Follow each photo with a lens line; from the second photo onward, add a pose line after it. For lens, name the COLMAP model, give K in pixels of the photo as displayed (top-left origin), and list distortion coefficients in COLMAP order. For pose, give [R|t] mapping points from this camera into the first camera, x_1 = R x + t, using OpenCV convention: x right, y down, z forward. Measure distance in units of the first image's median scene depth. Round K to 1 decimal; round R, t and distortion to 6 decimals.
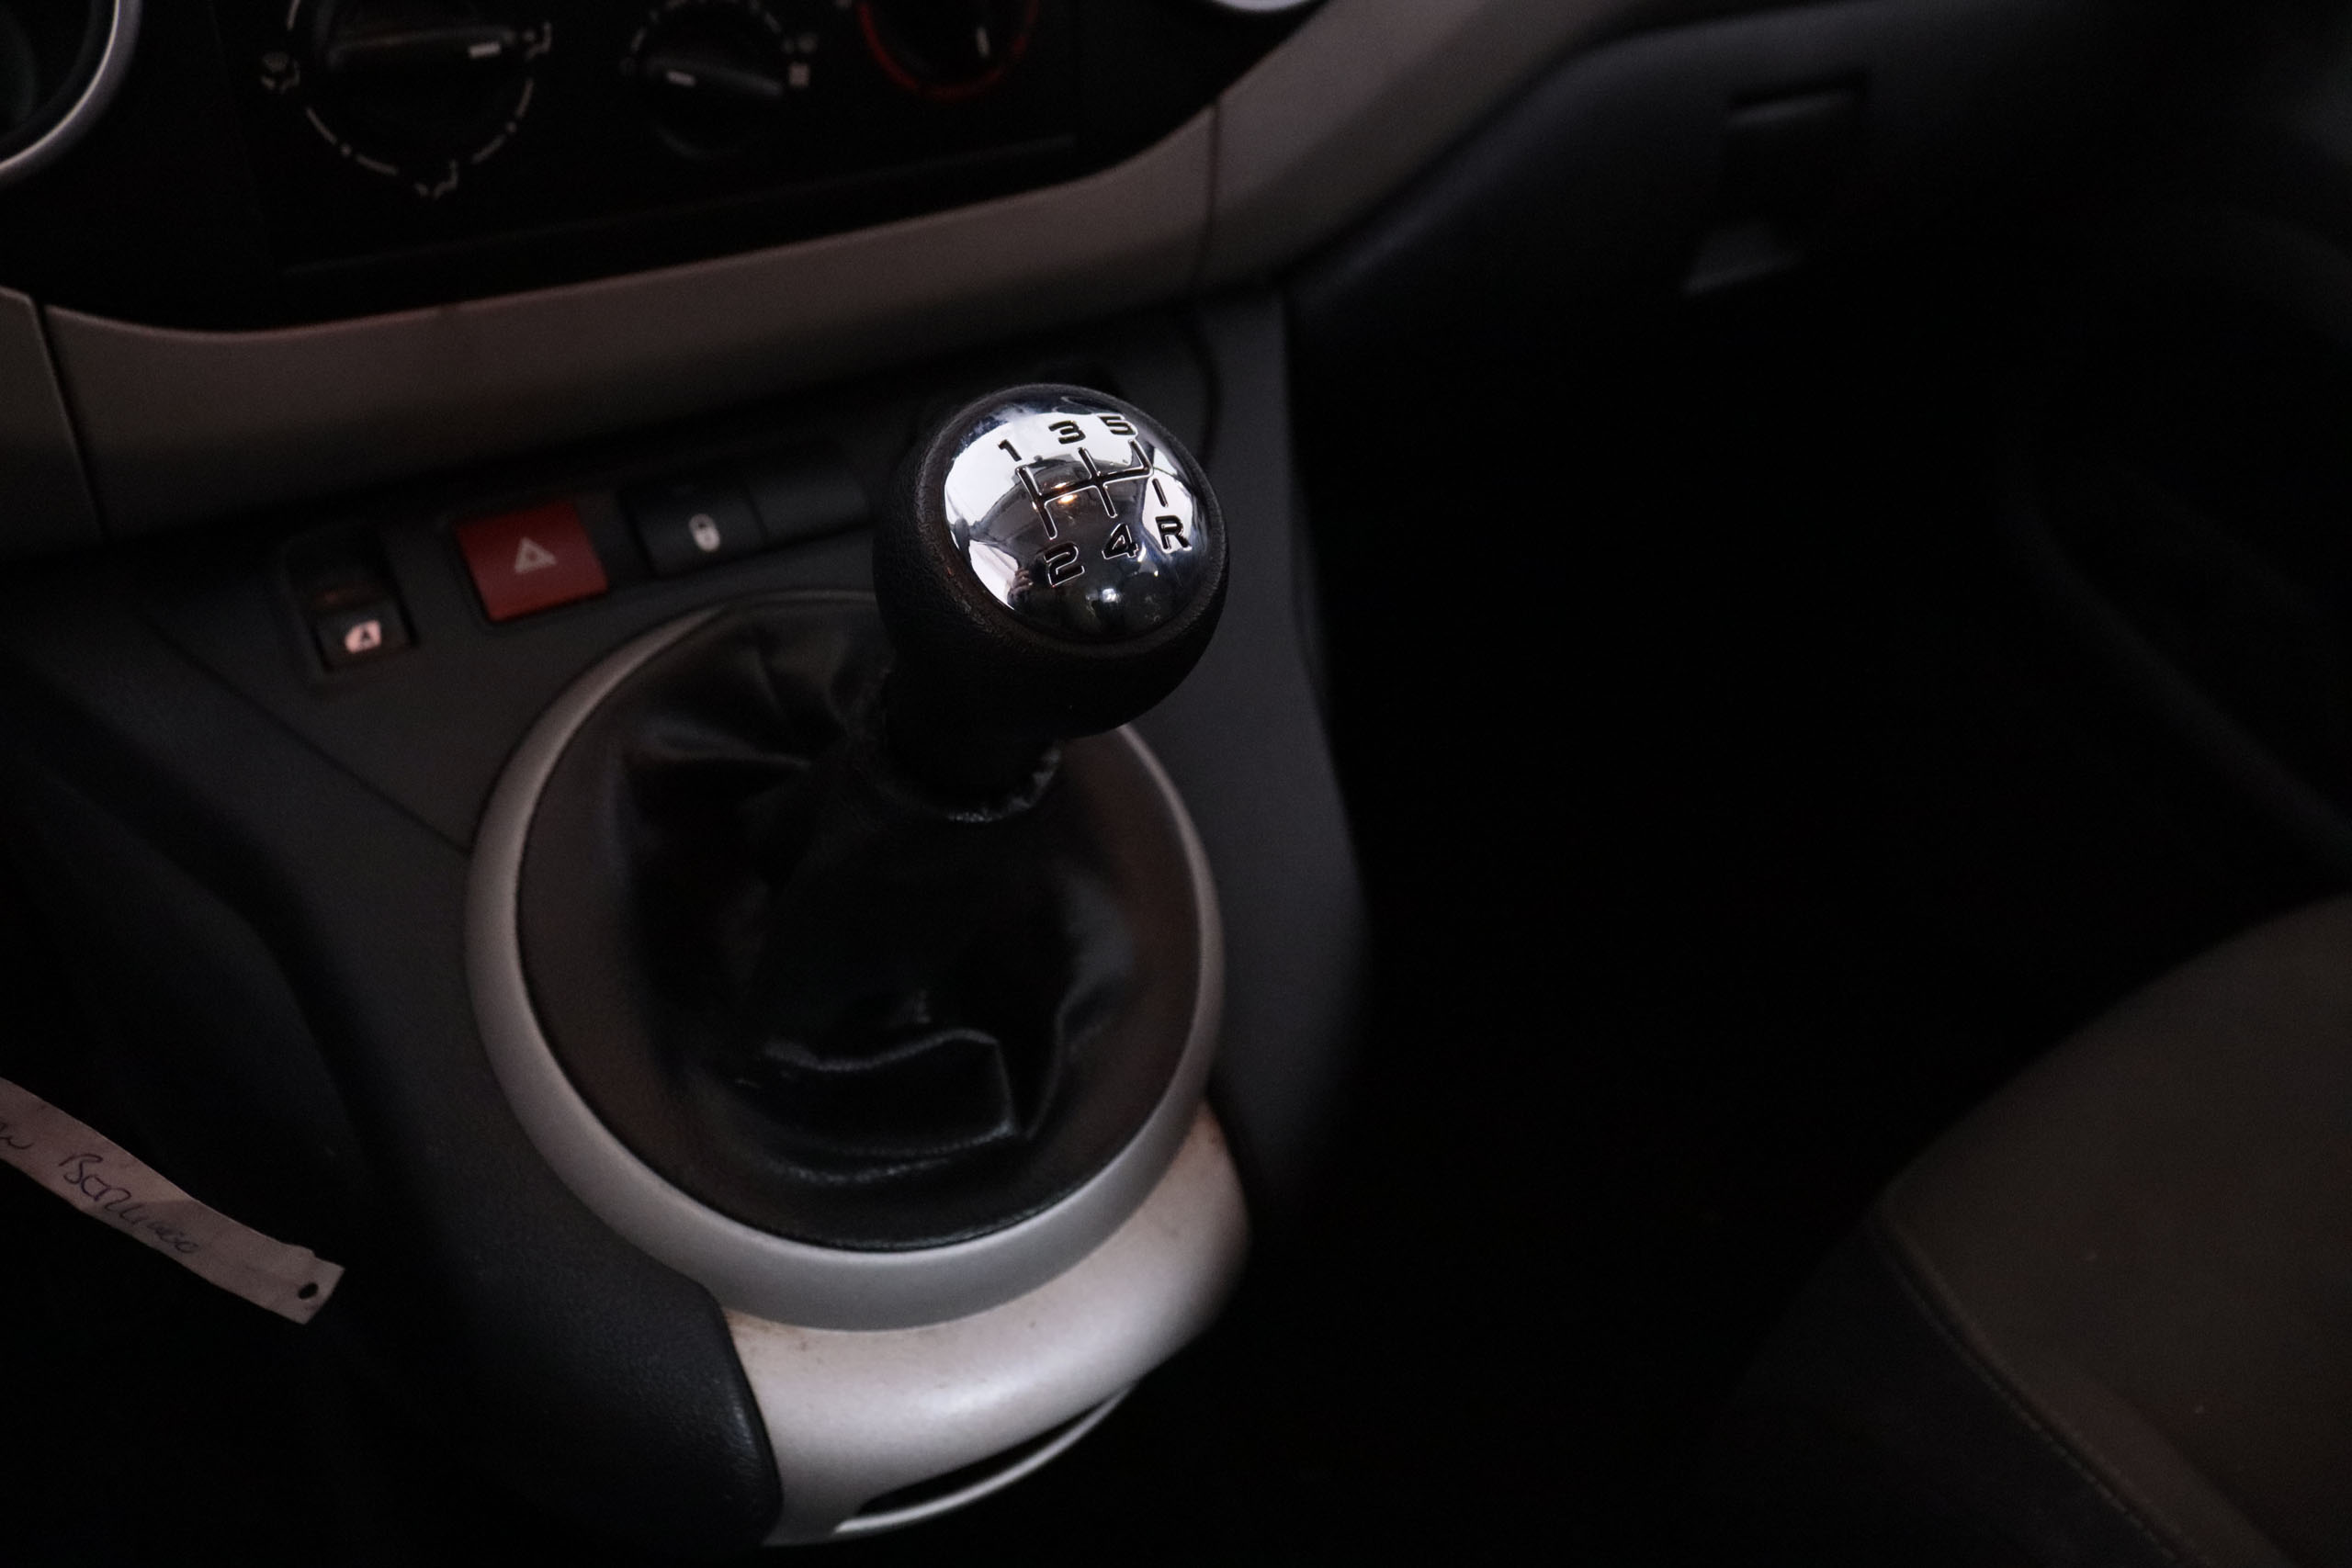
lens RADIAL K [[1936.2, 0, 1176.0], [0, 1936.2, 784.0], [0, 0, 1]] dist [-0.197244, 0.180128]
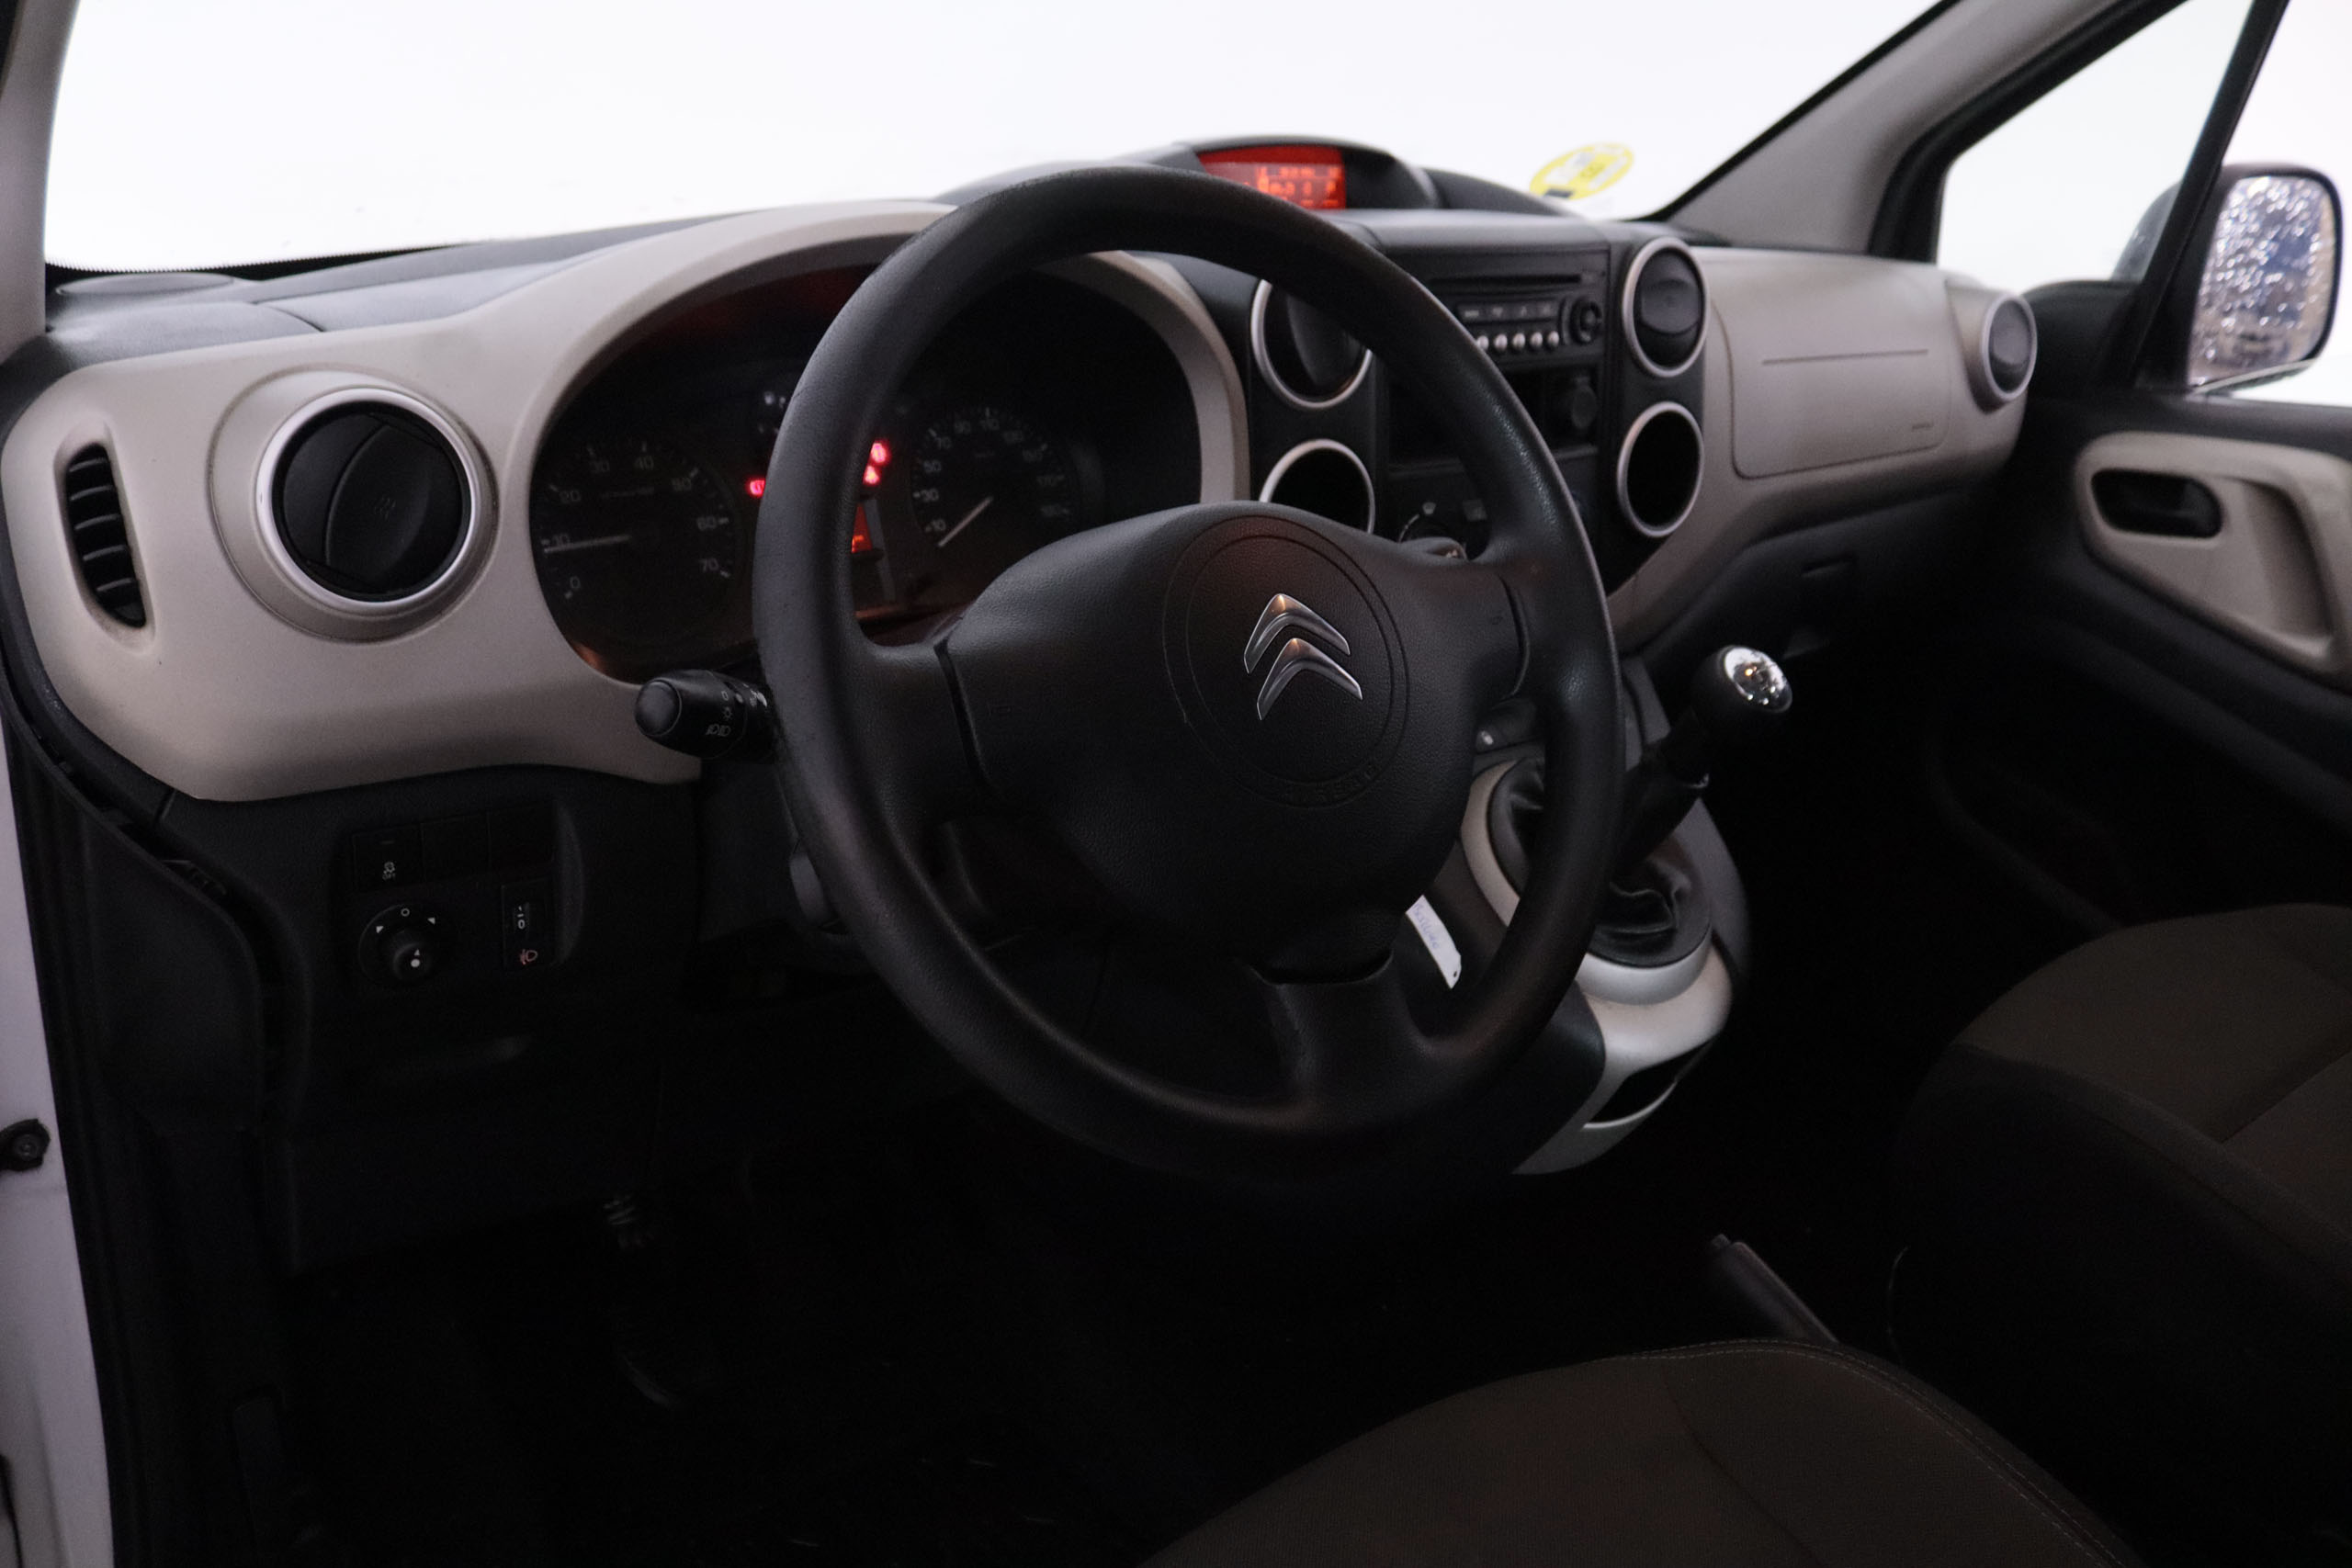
lens RADIAL K [[1936.2, 0, 1176.0], [0, 1936.2, 784.0], [0, 0, 1]] dist [-0.197244, 0.180128]
pose [[0.995806, -0.018477, 0.089606, -1.010725], [0.038548, 0.972953, -0.227766, 0.562059], [-0.082975, 0.230264, 0.969584, -1.623477]]
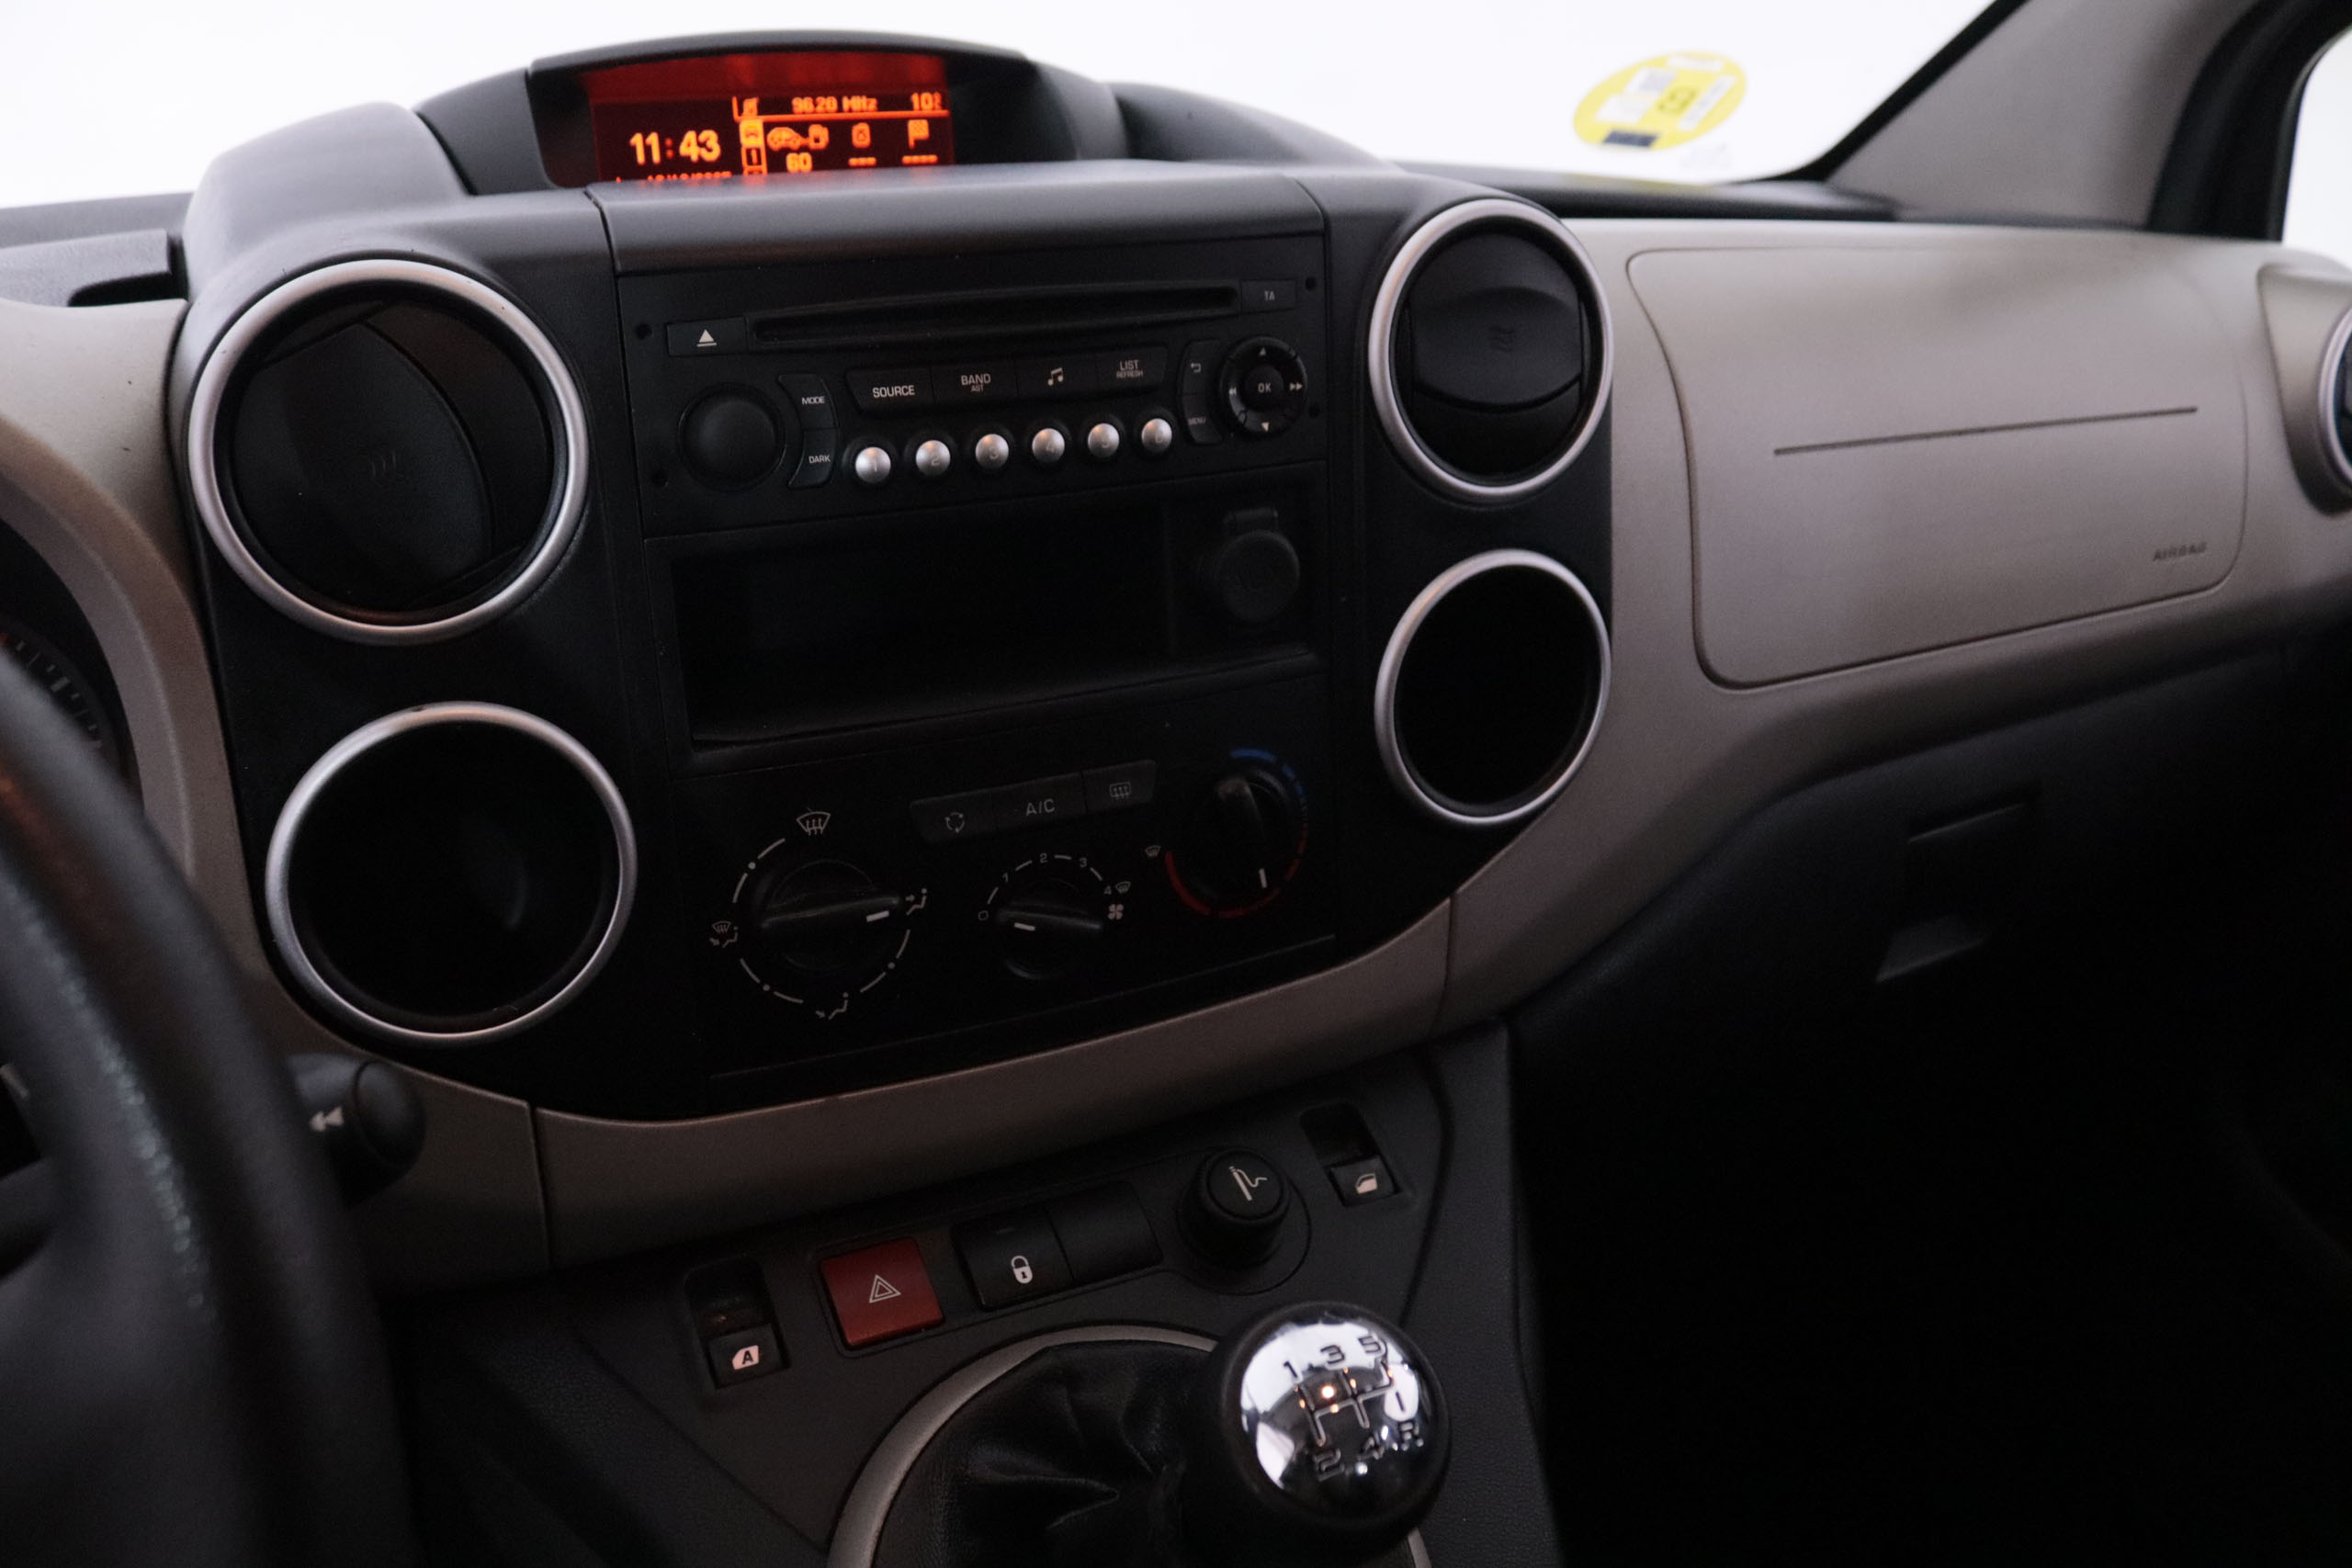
lens RADIAL K [[1963.1, 0, 1176.0], [0, 1963.1, 784.0], [0, 0, 1]] dist [-0.126256, 0.004684]
pose [[0.992558, 0.015798, -0.120743, -0.005174], [-0.043028, 0.973088, -0.226382, -0.178428], [0.113917, 0.229893, 0.966526, -0.294644]]
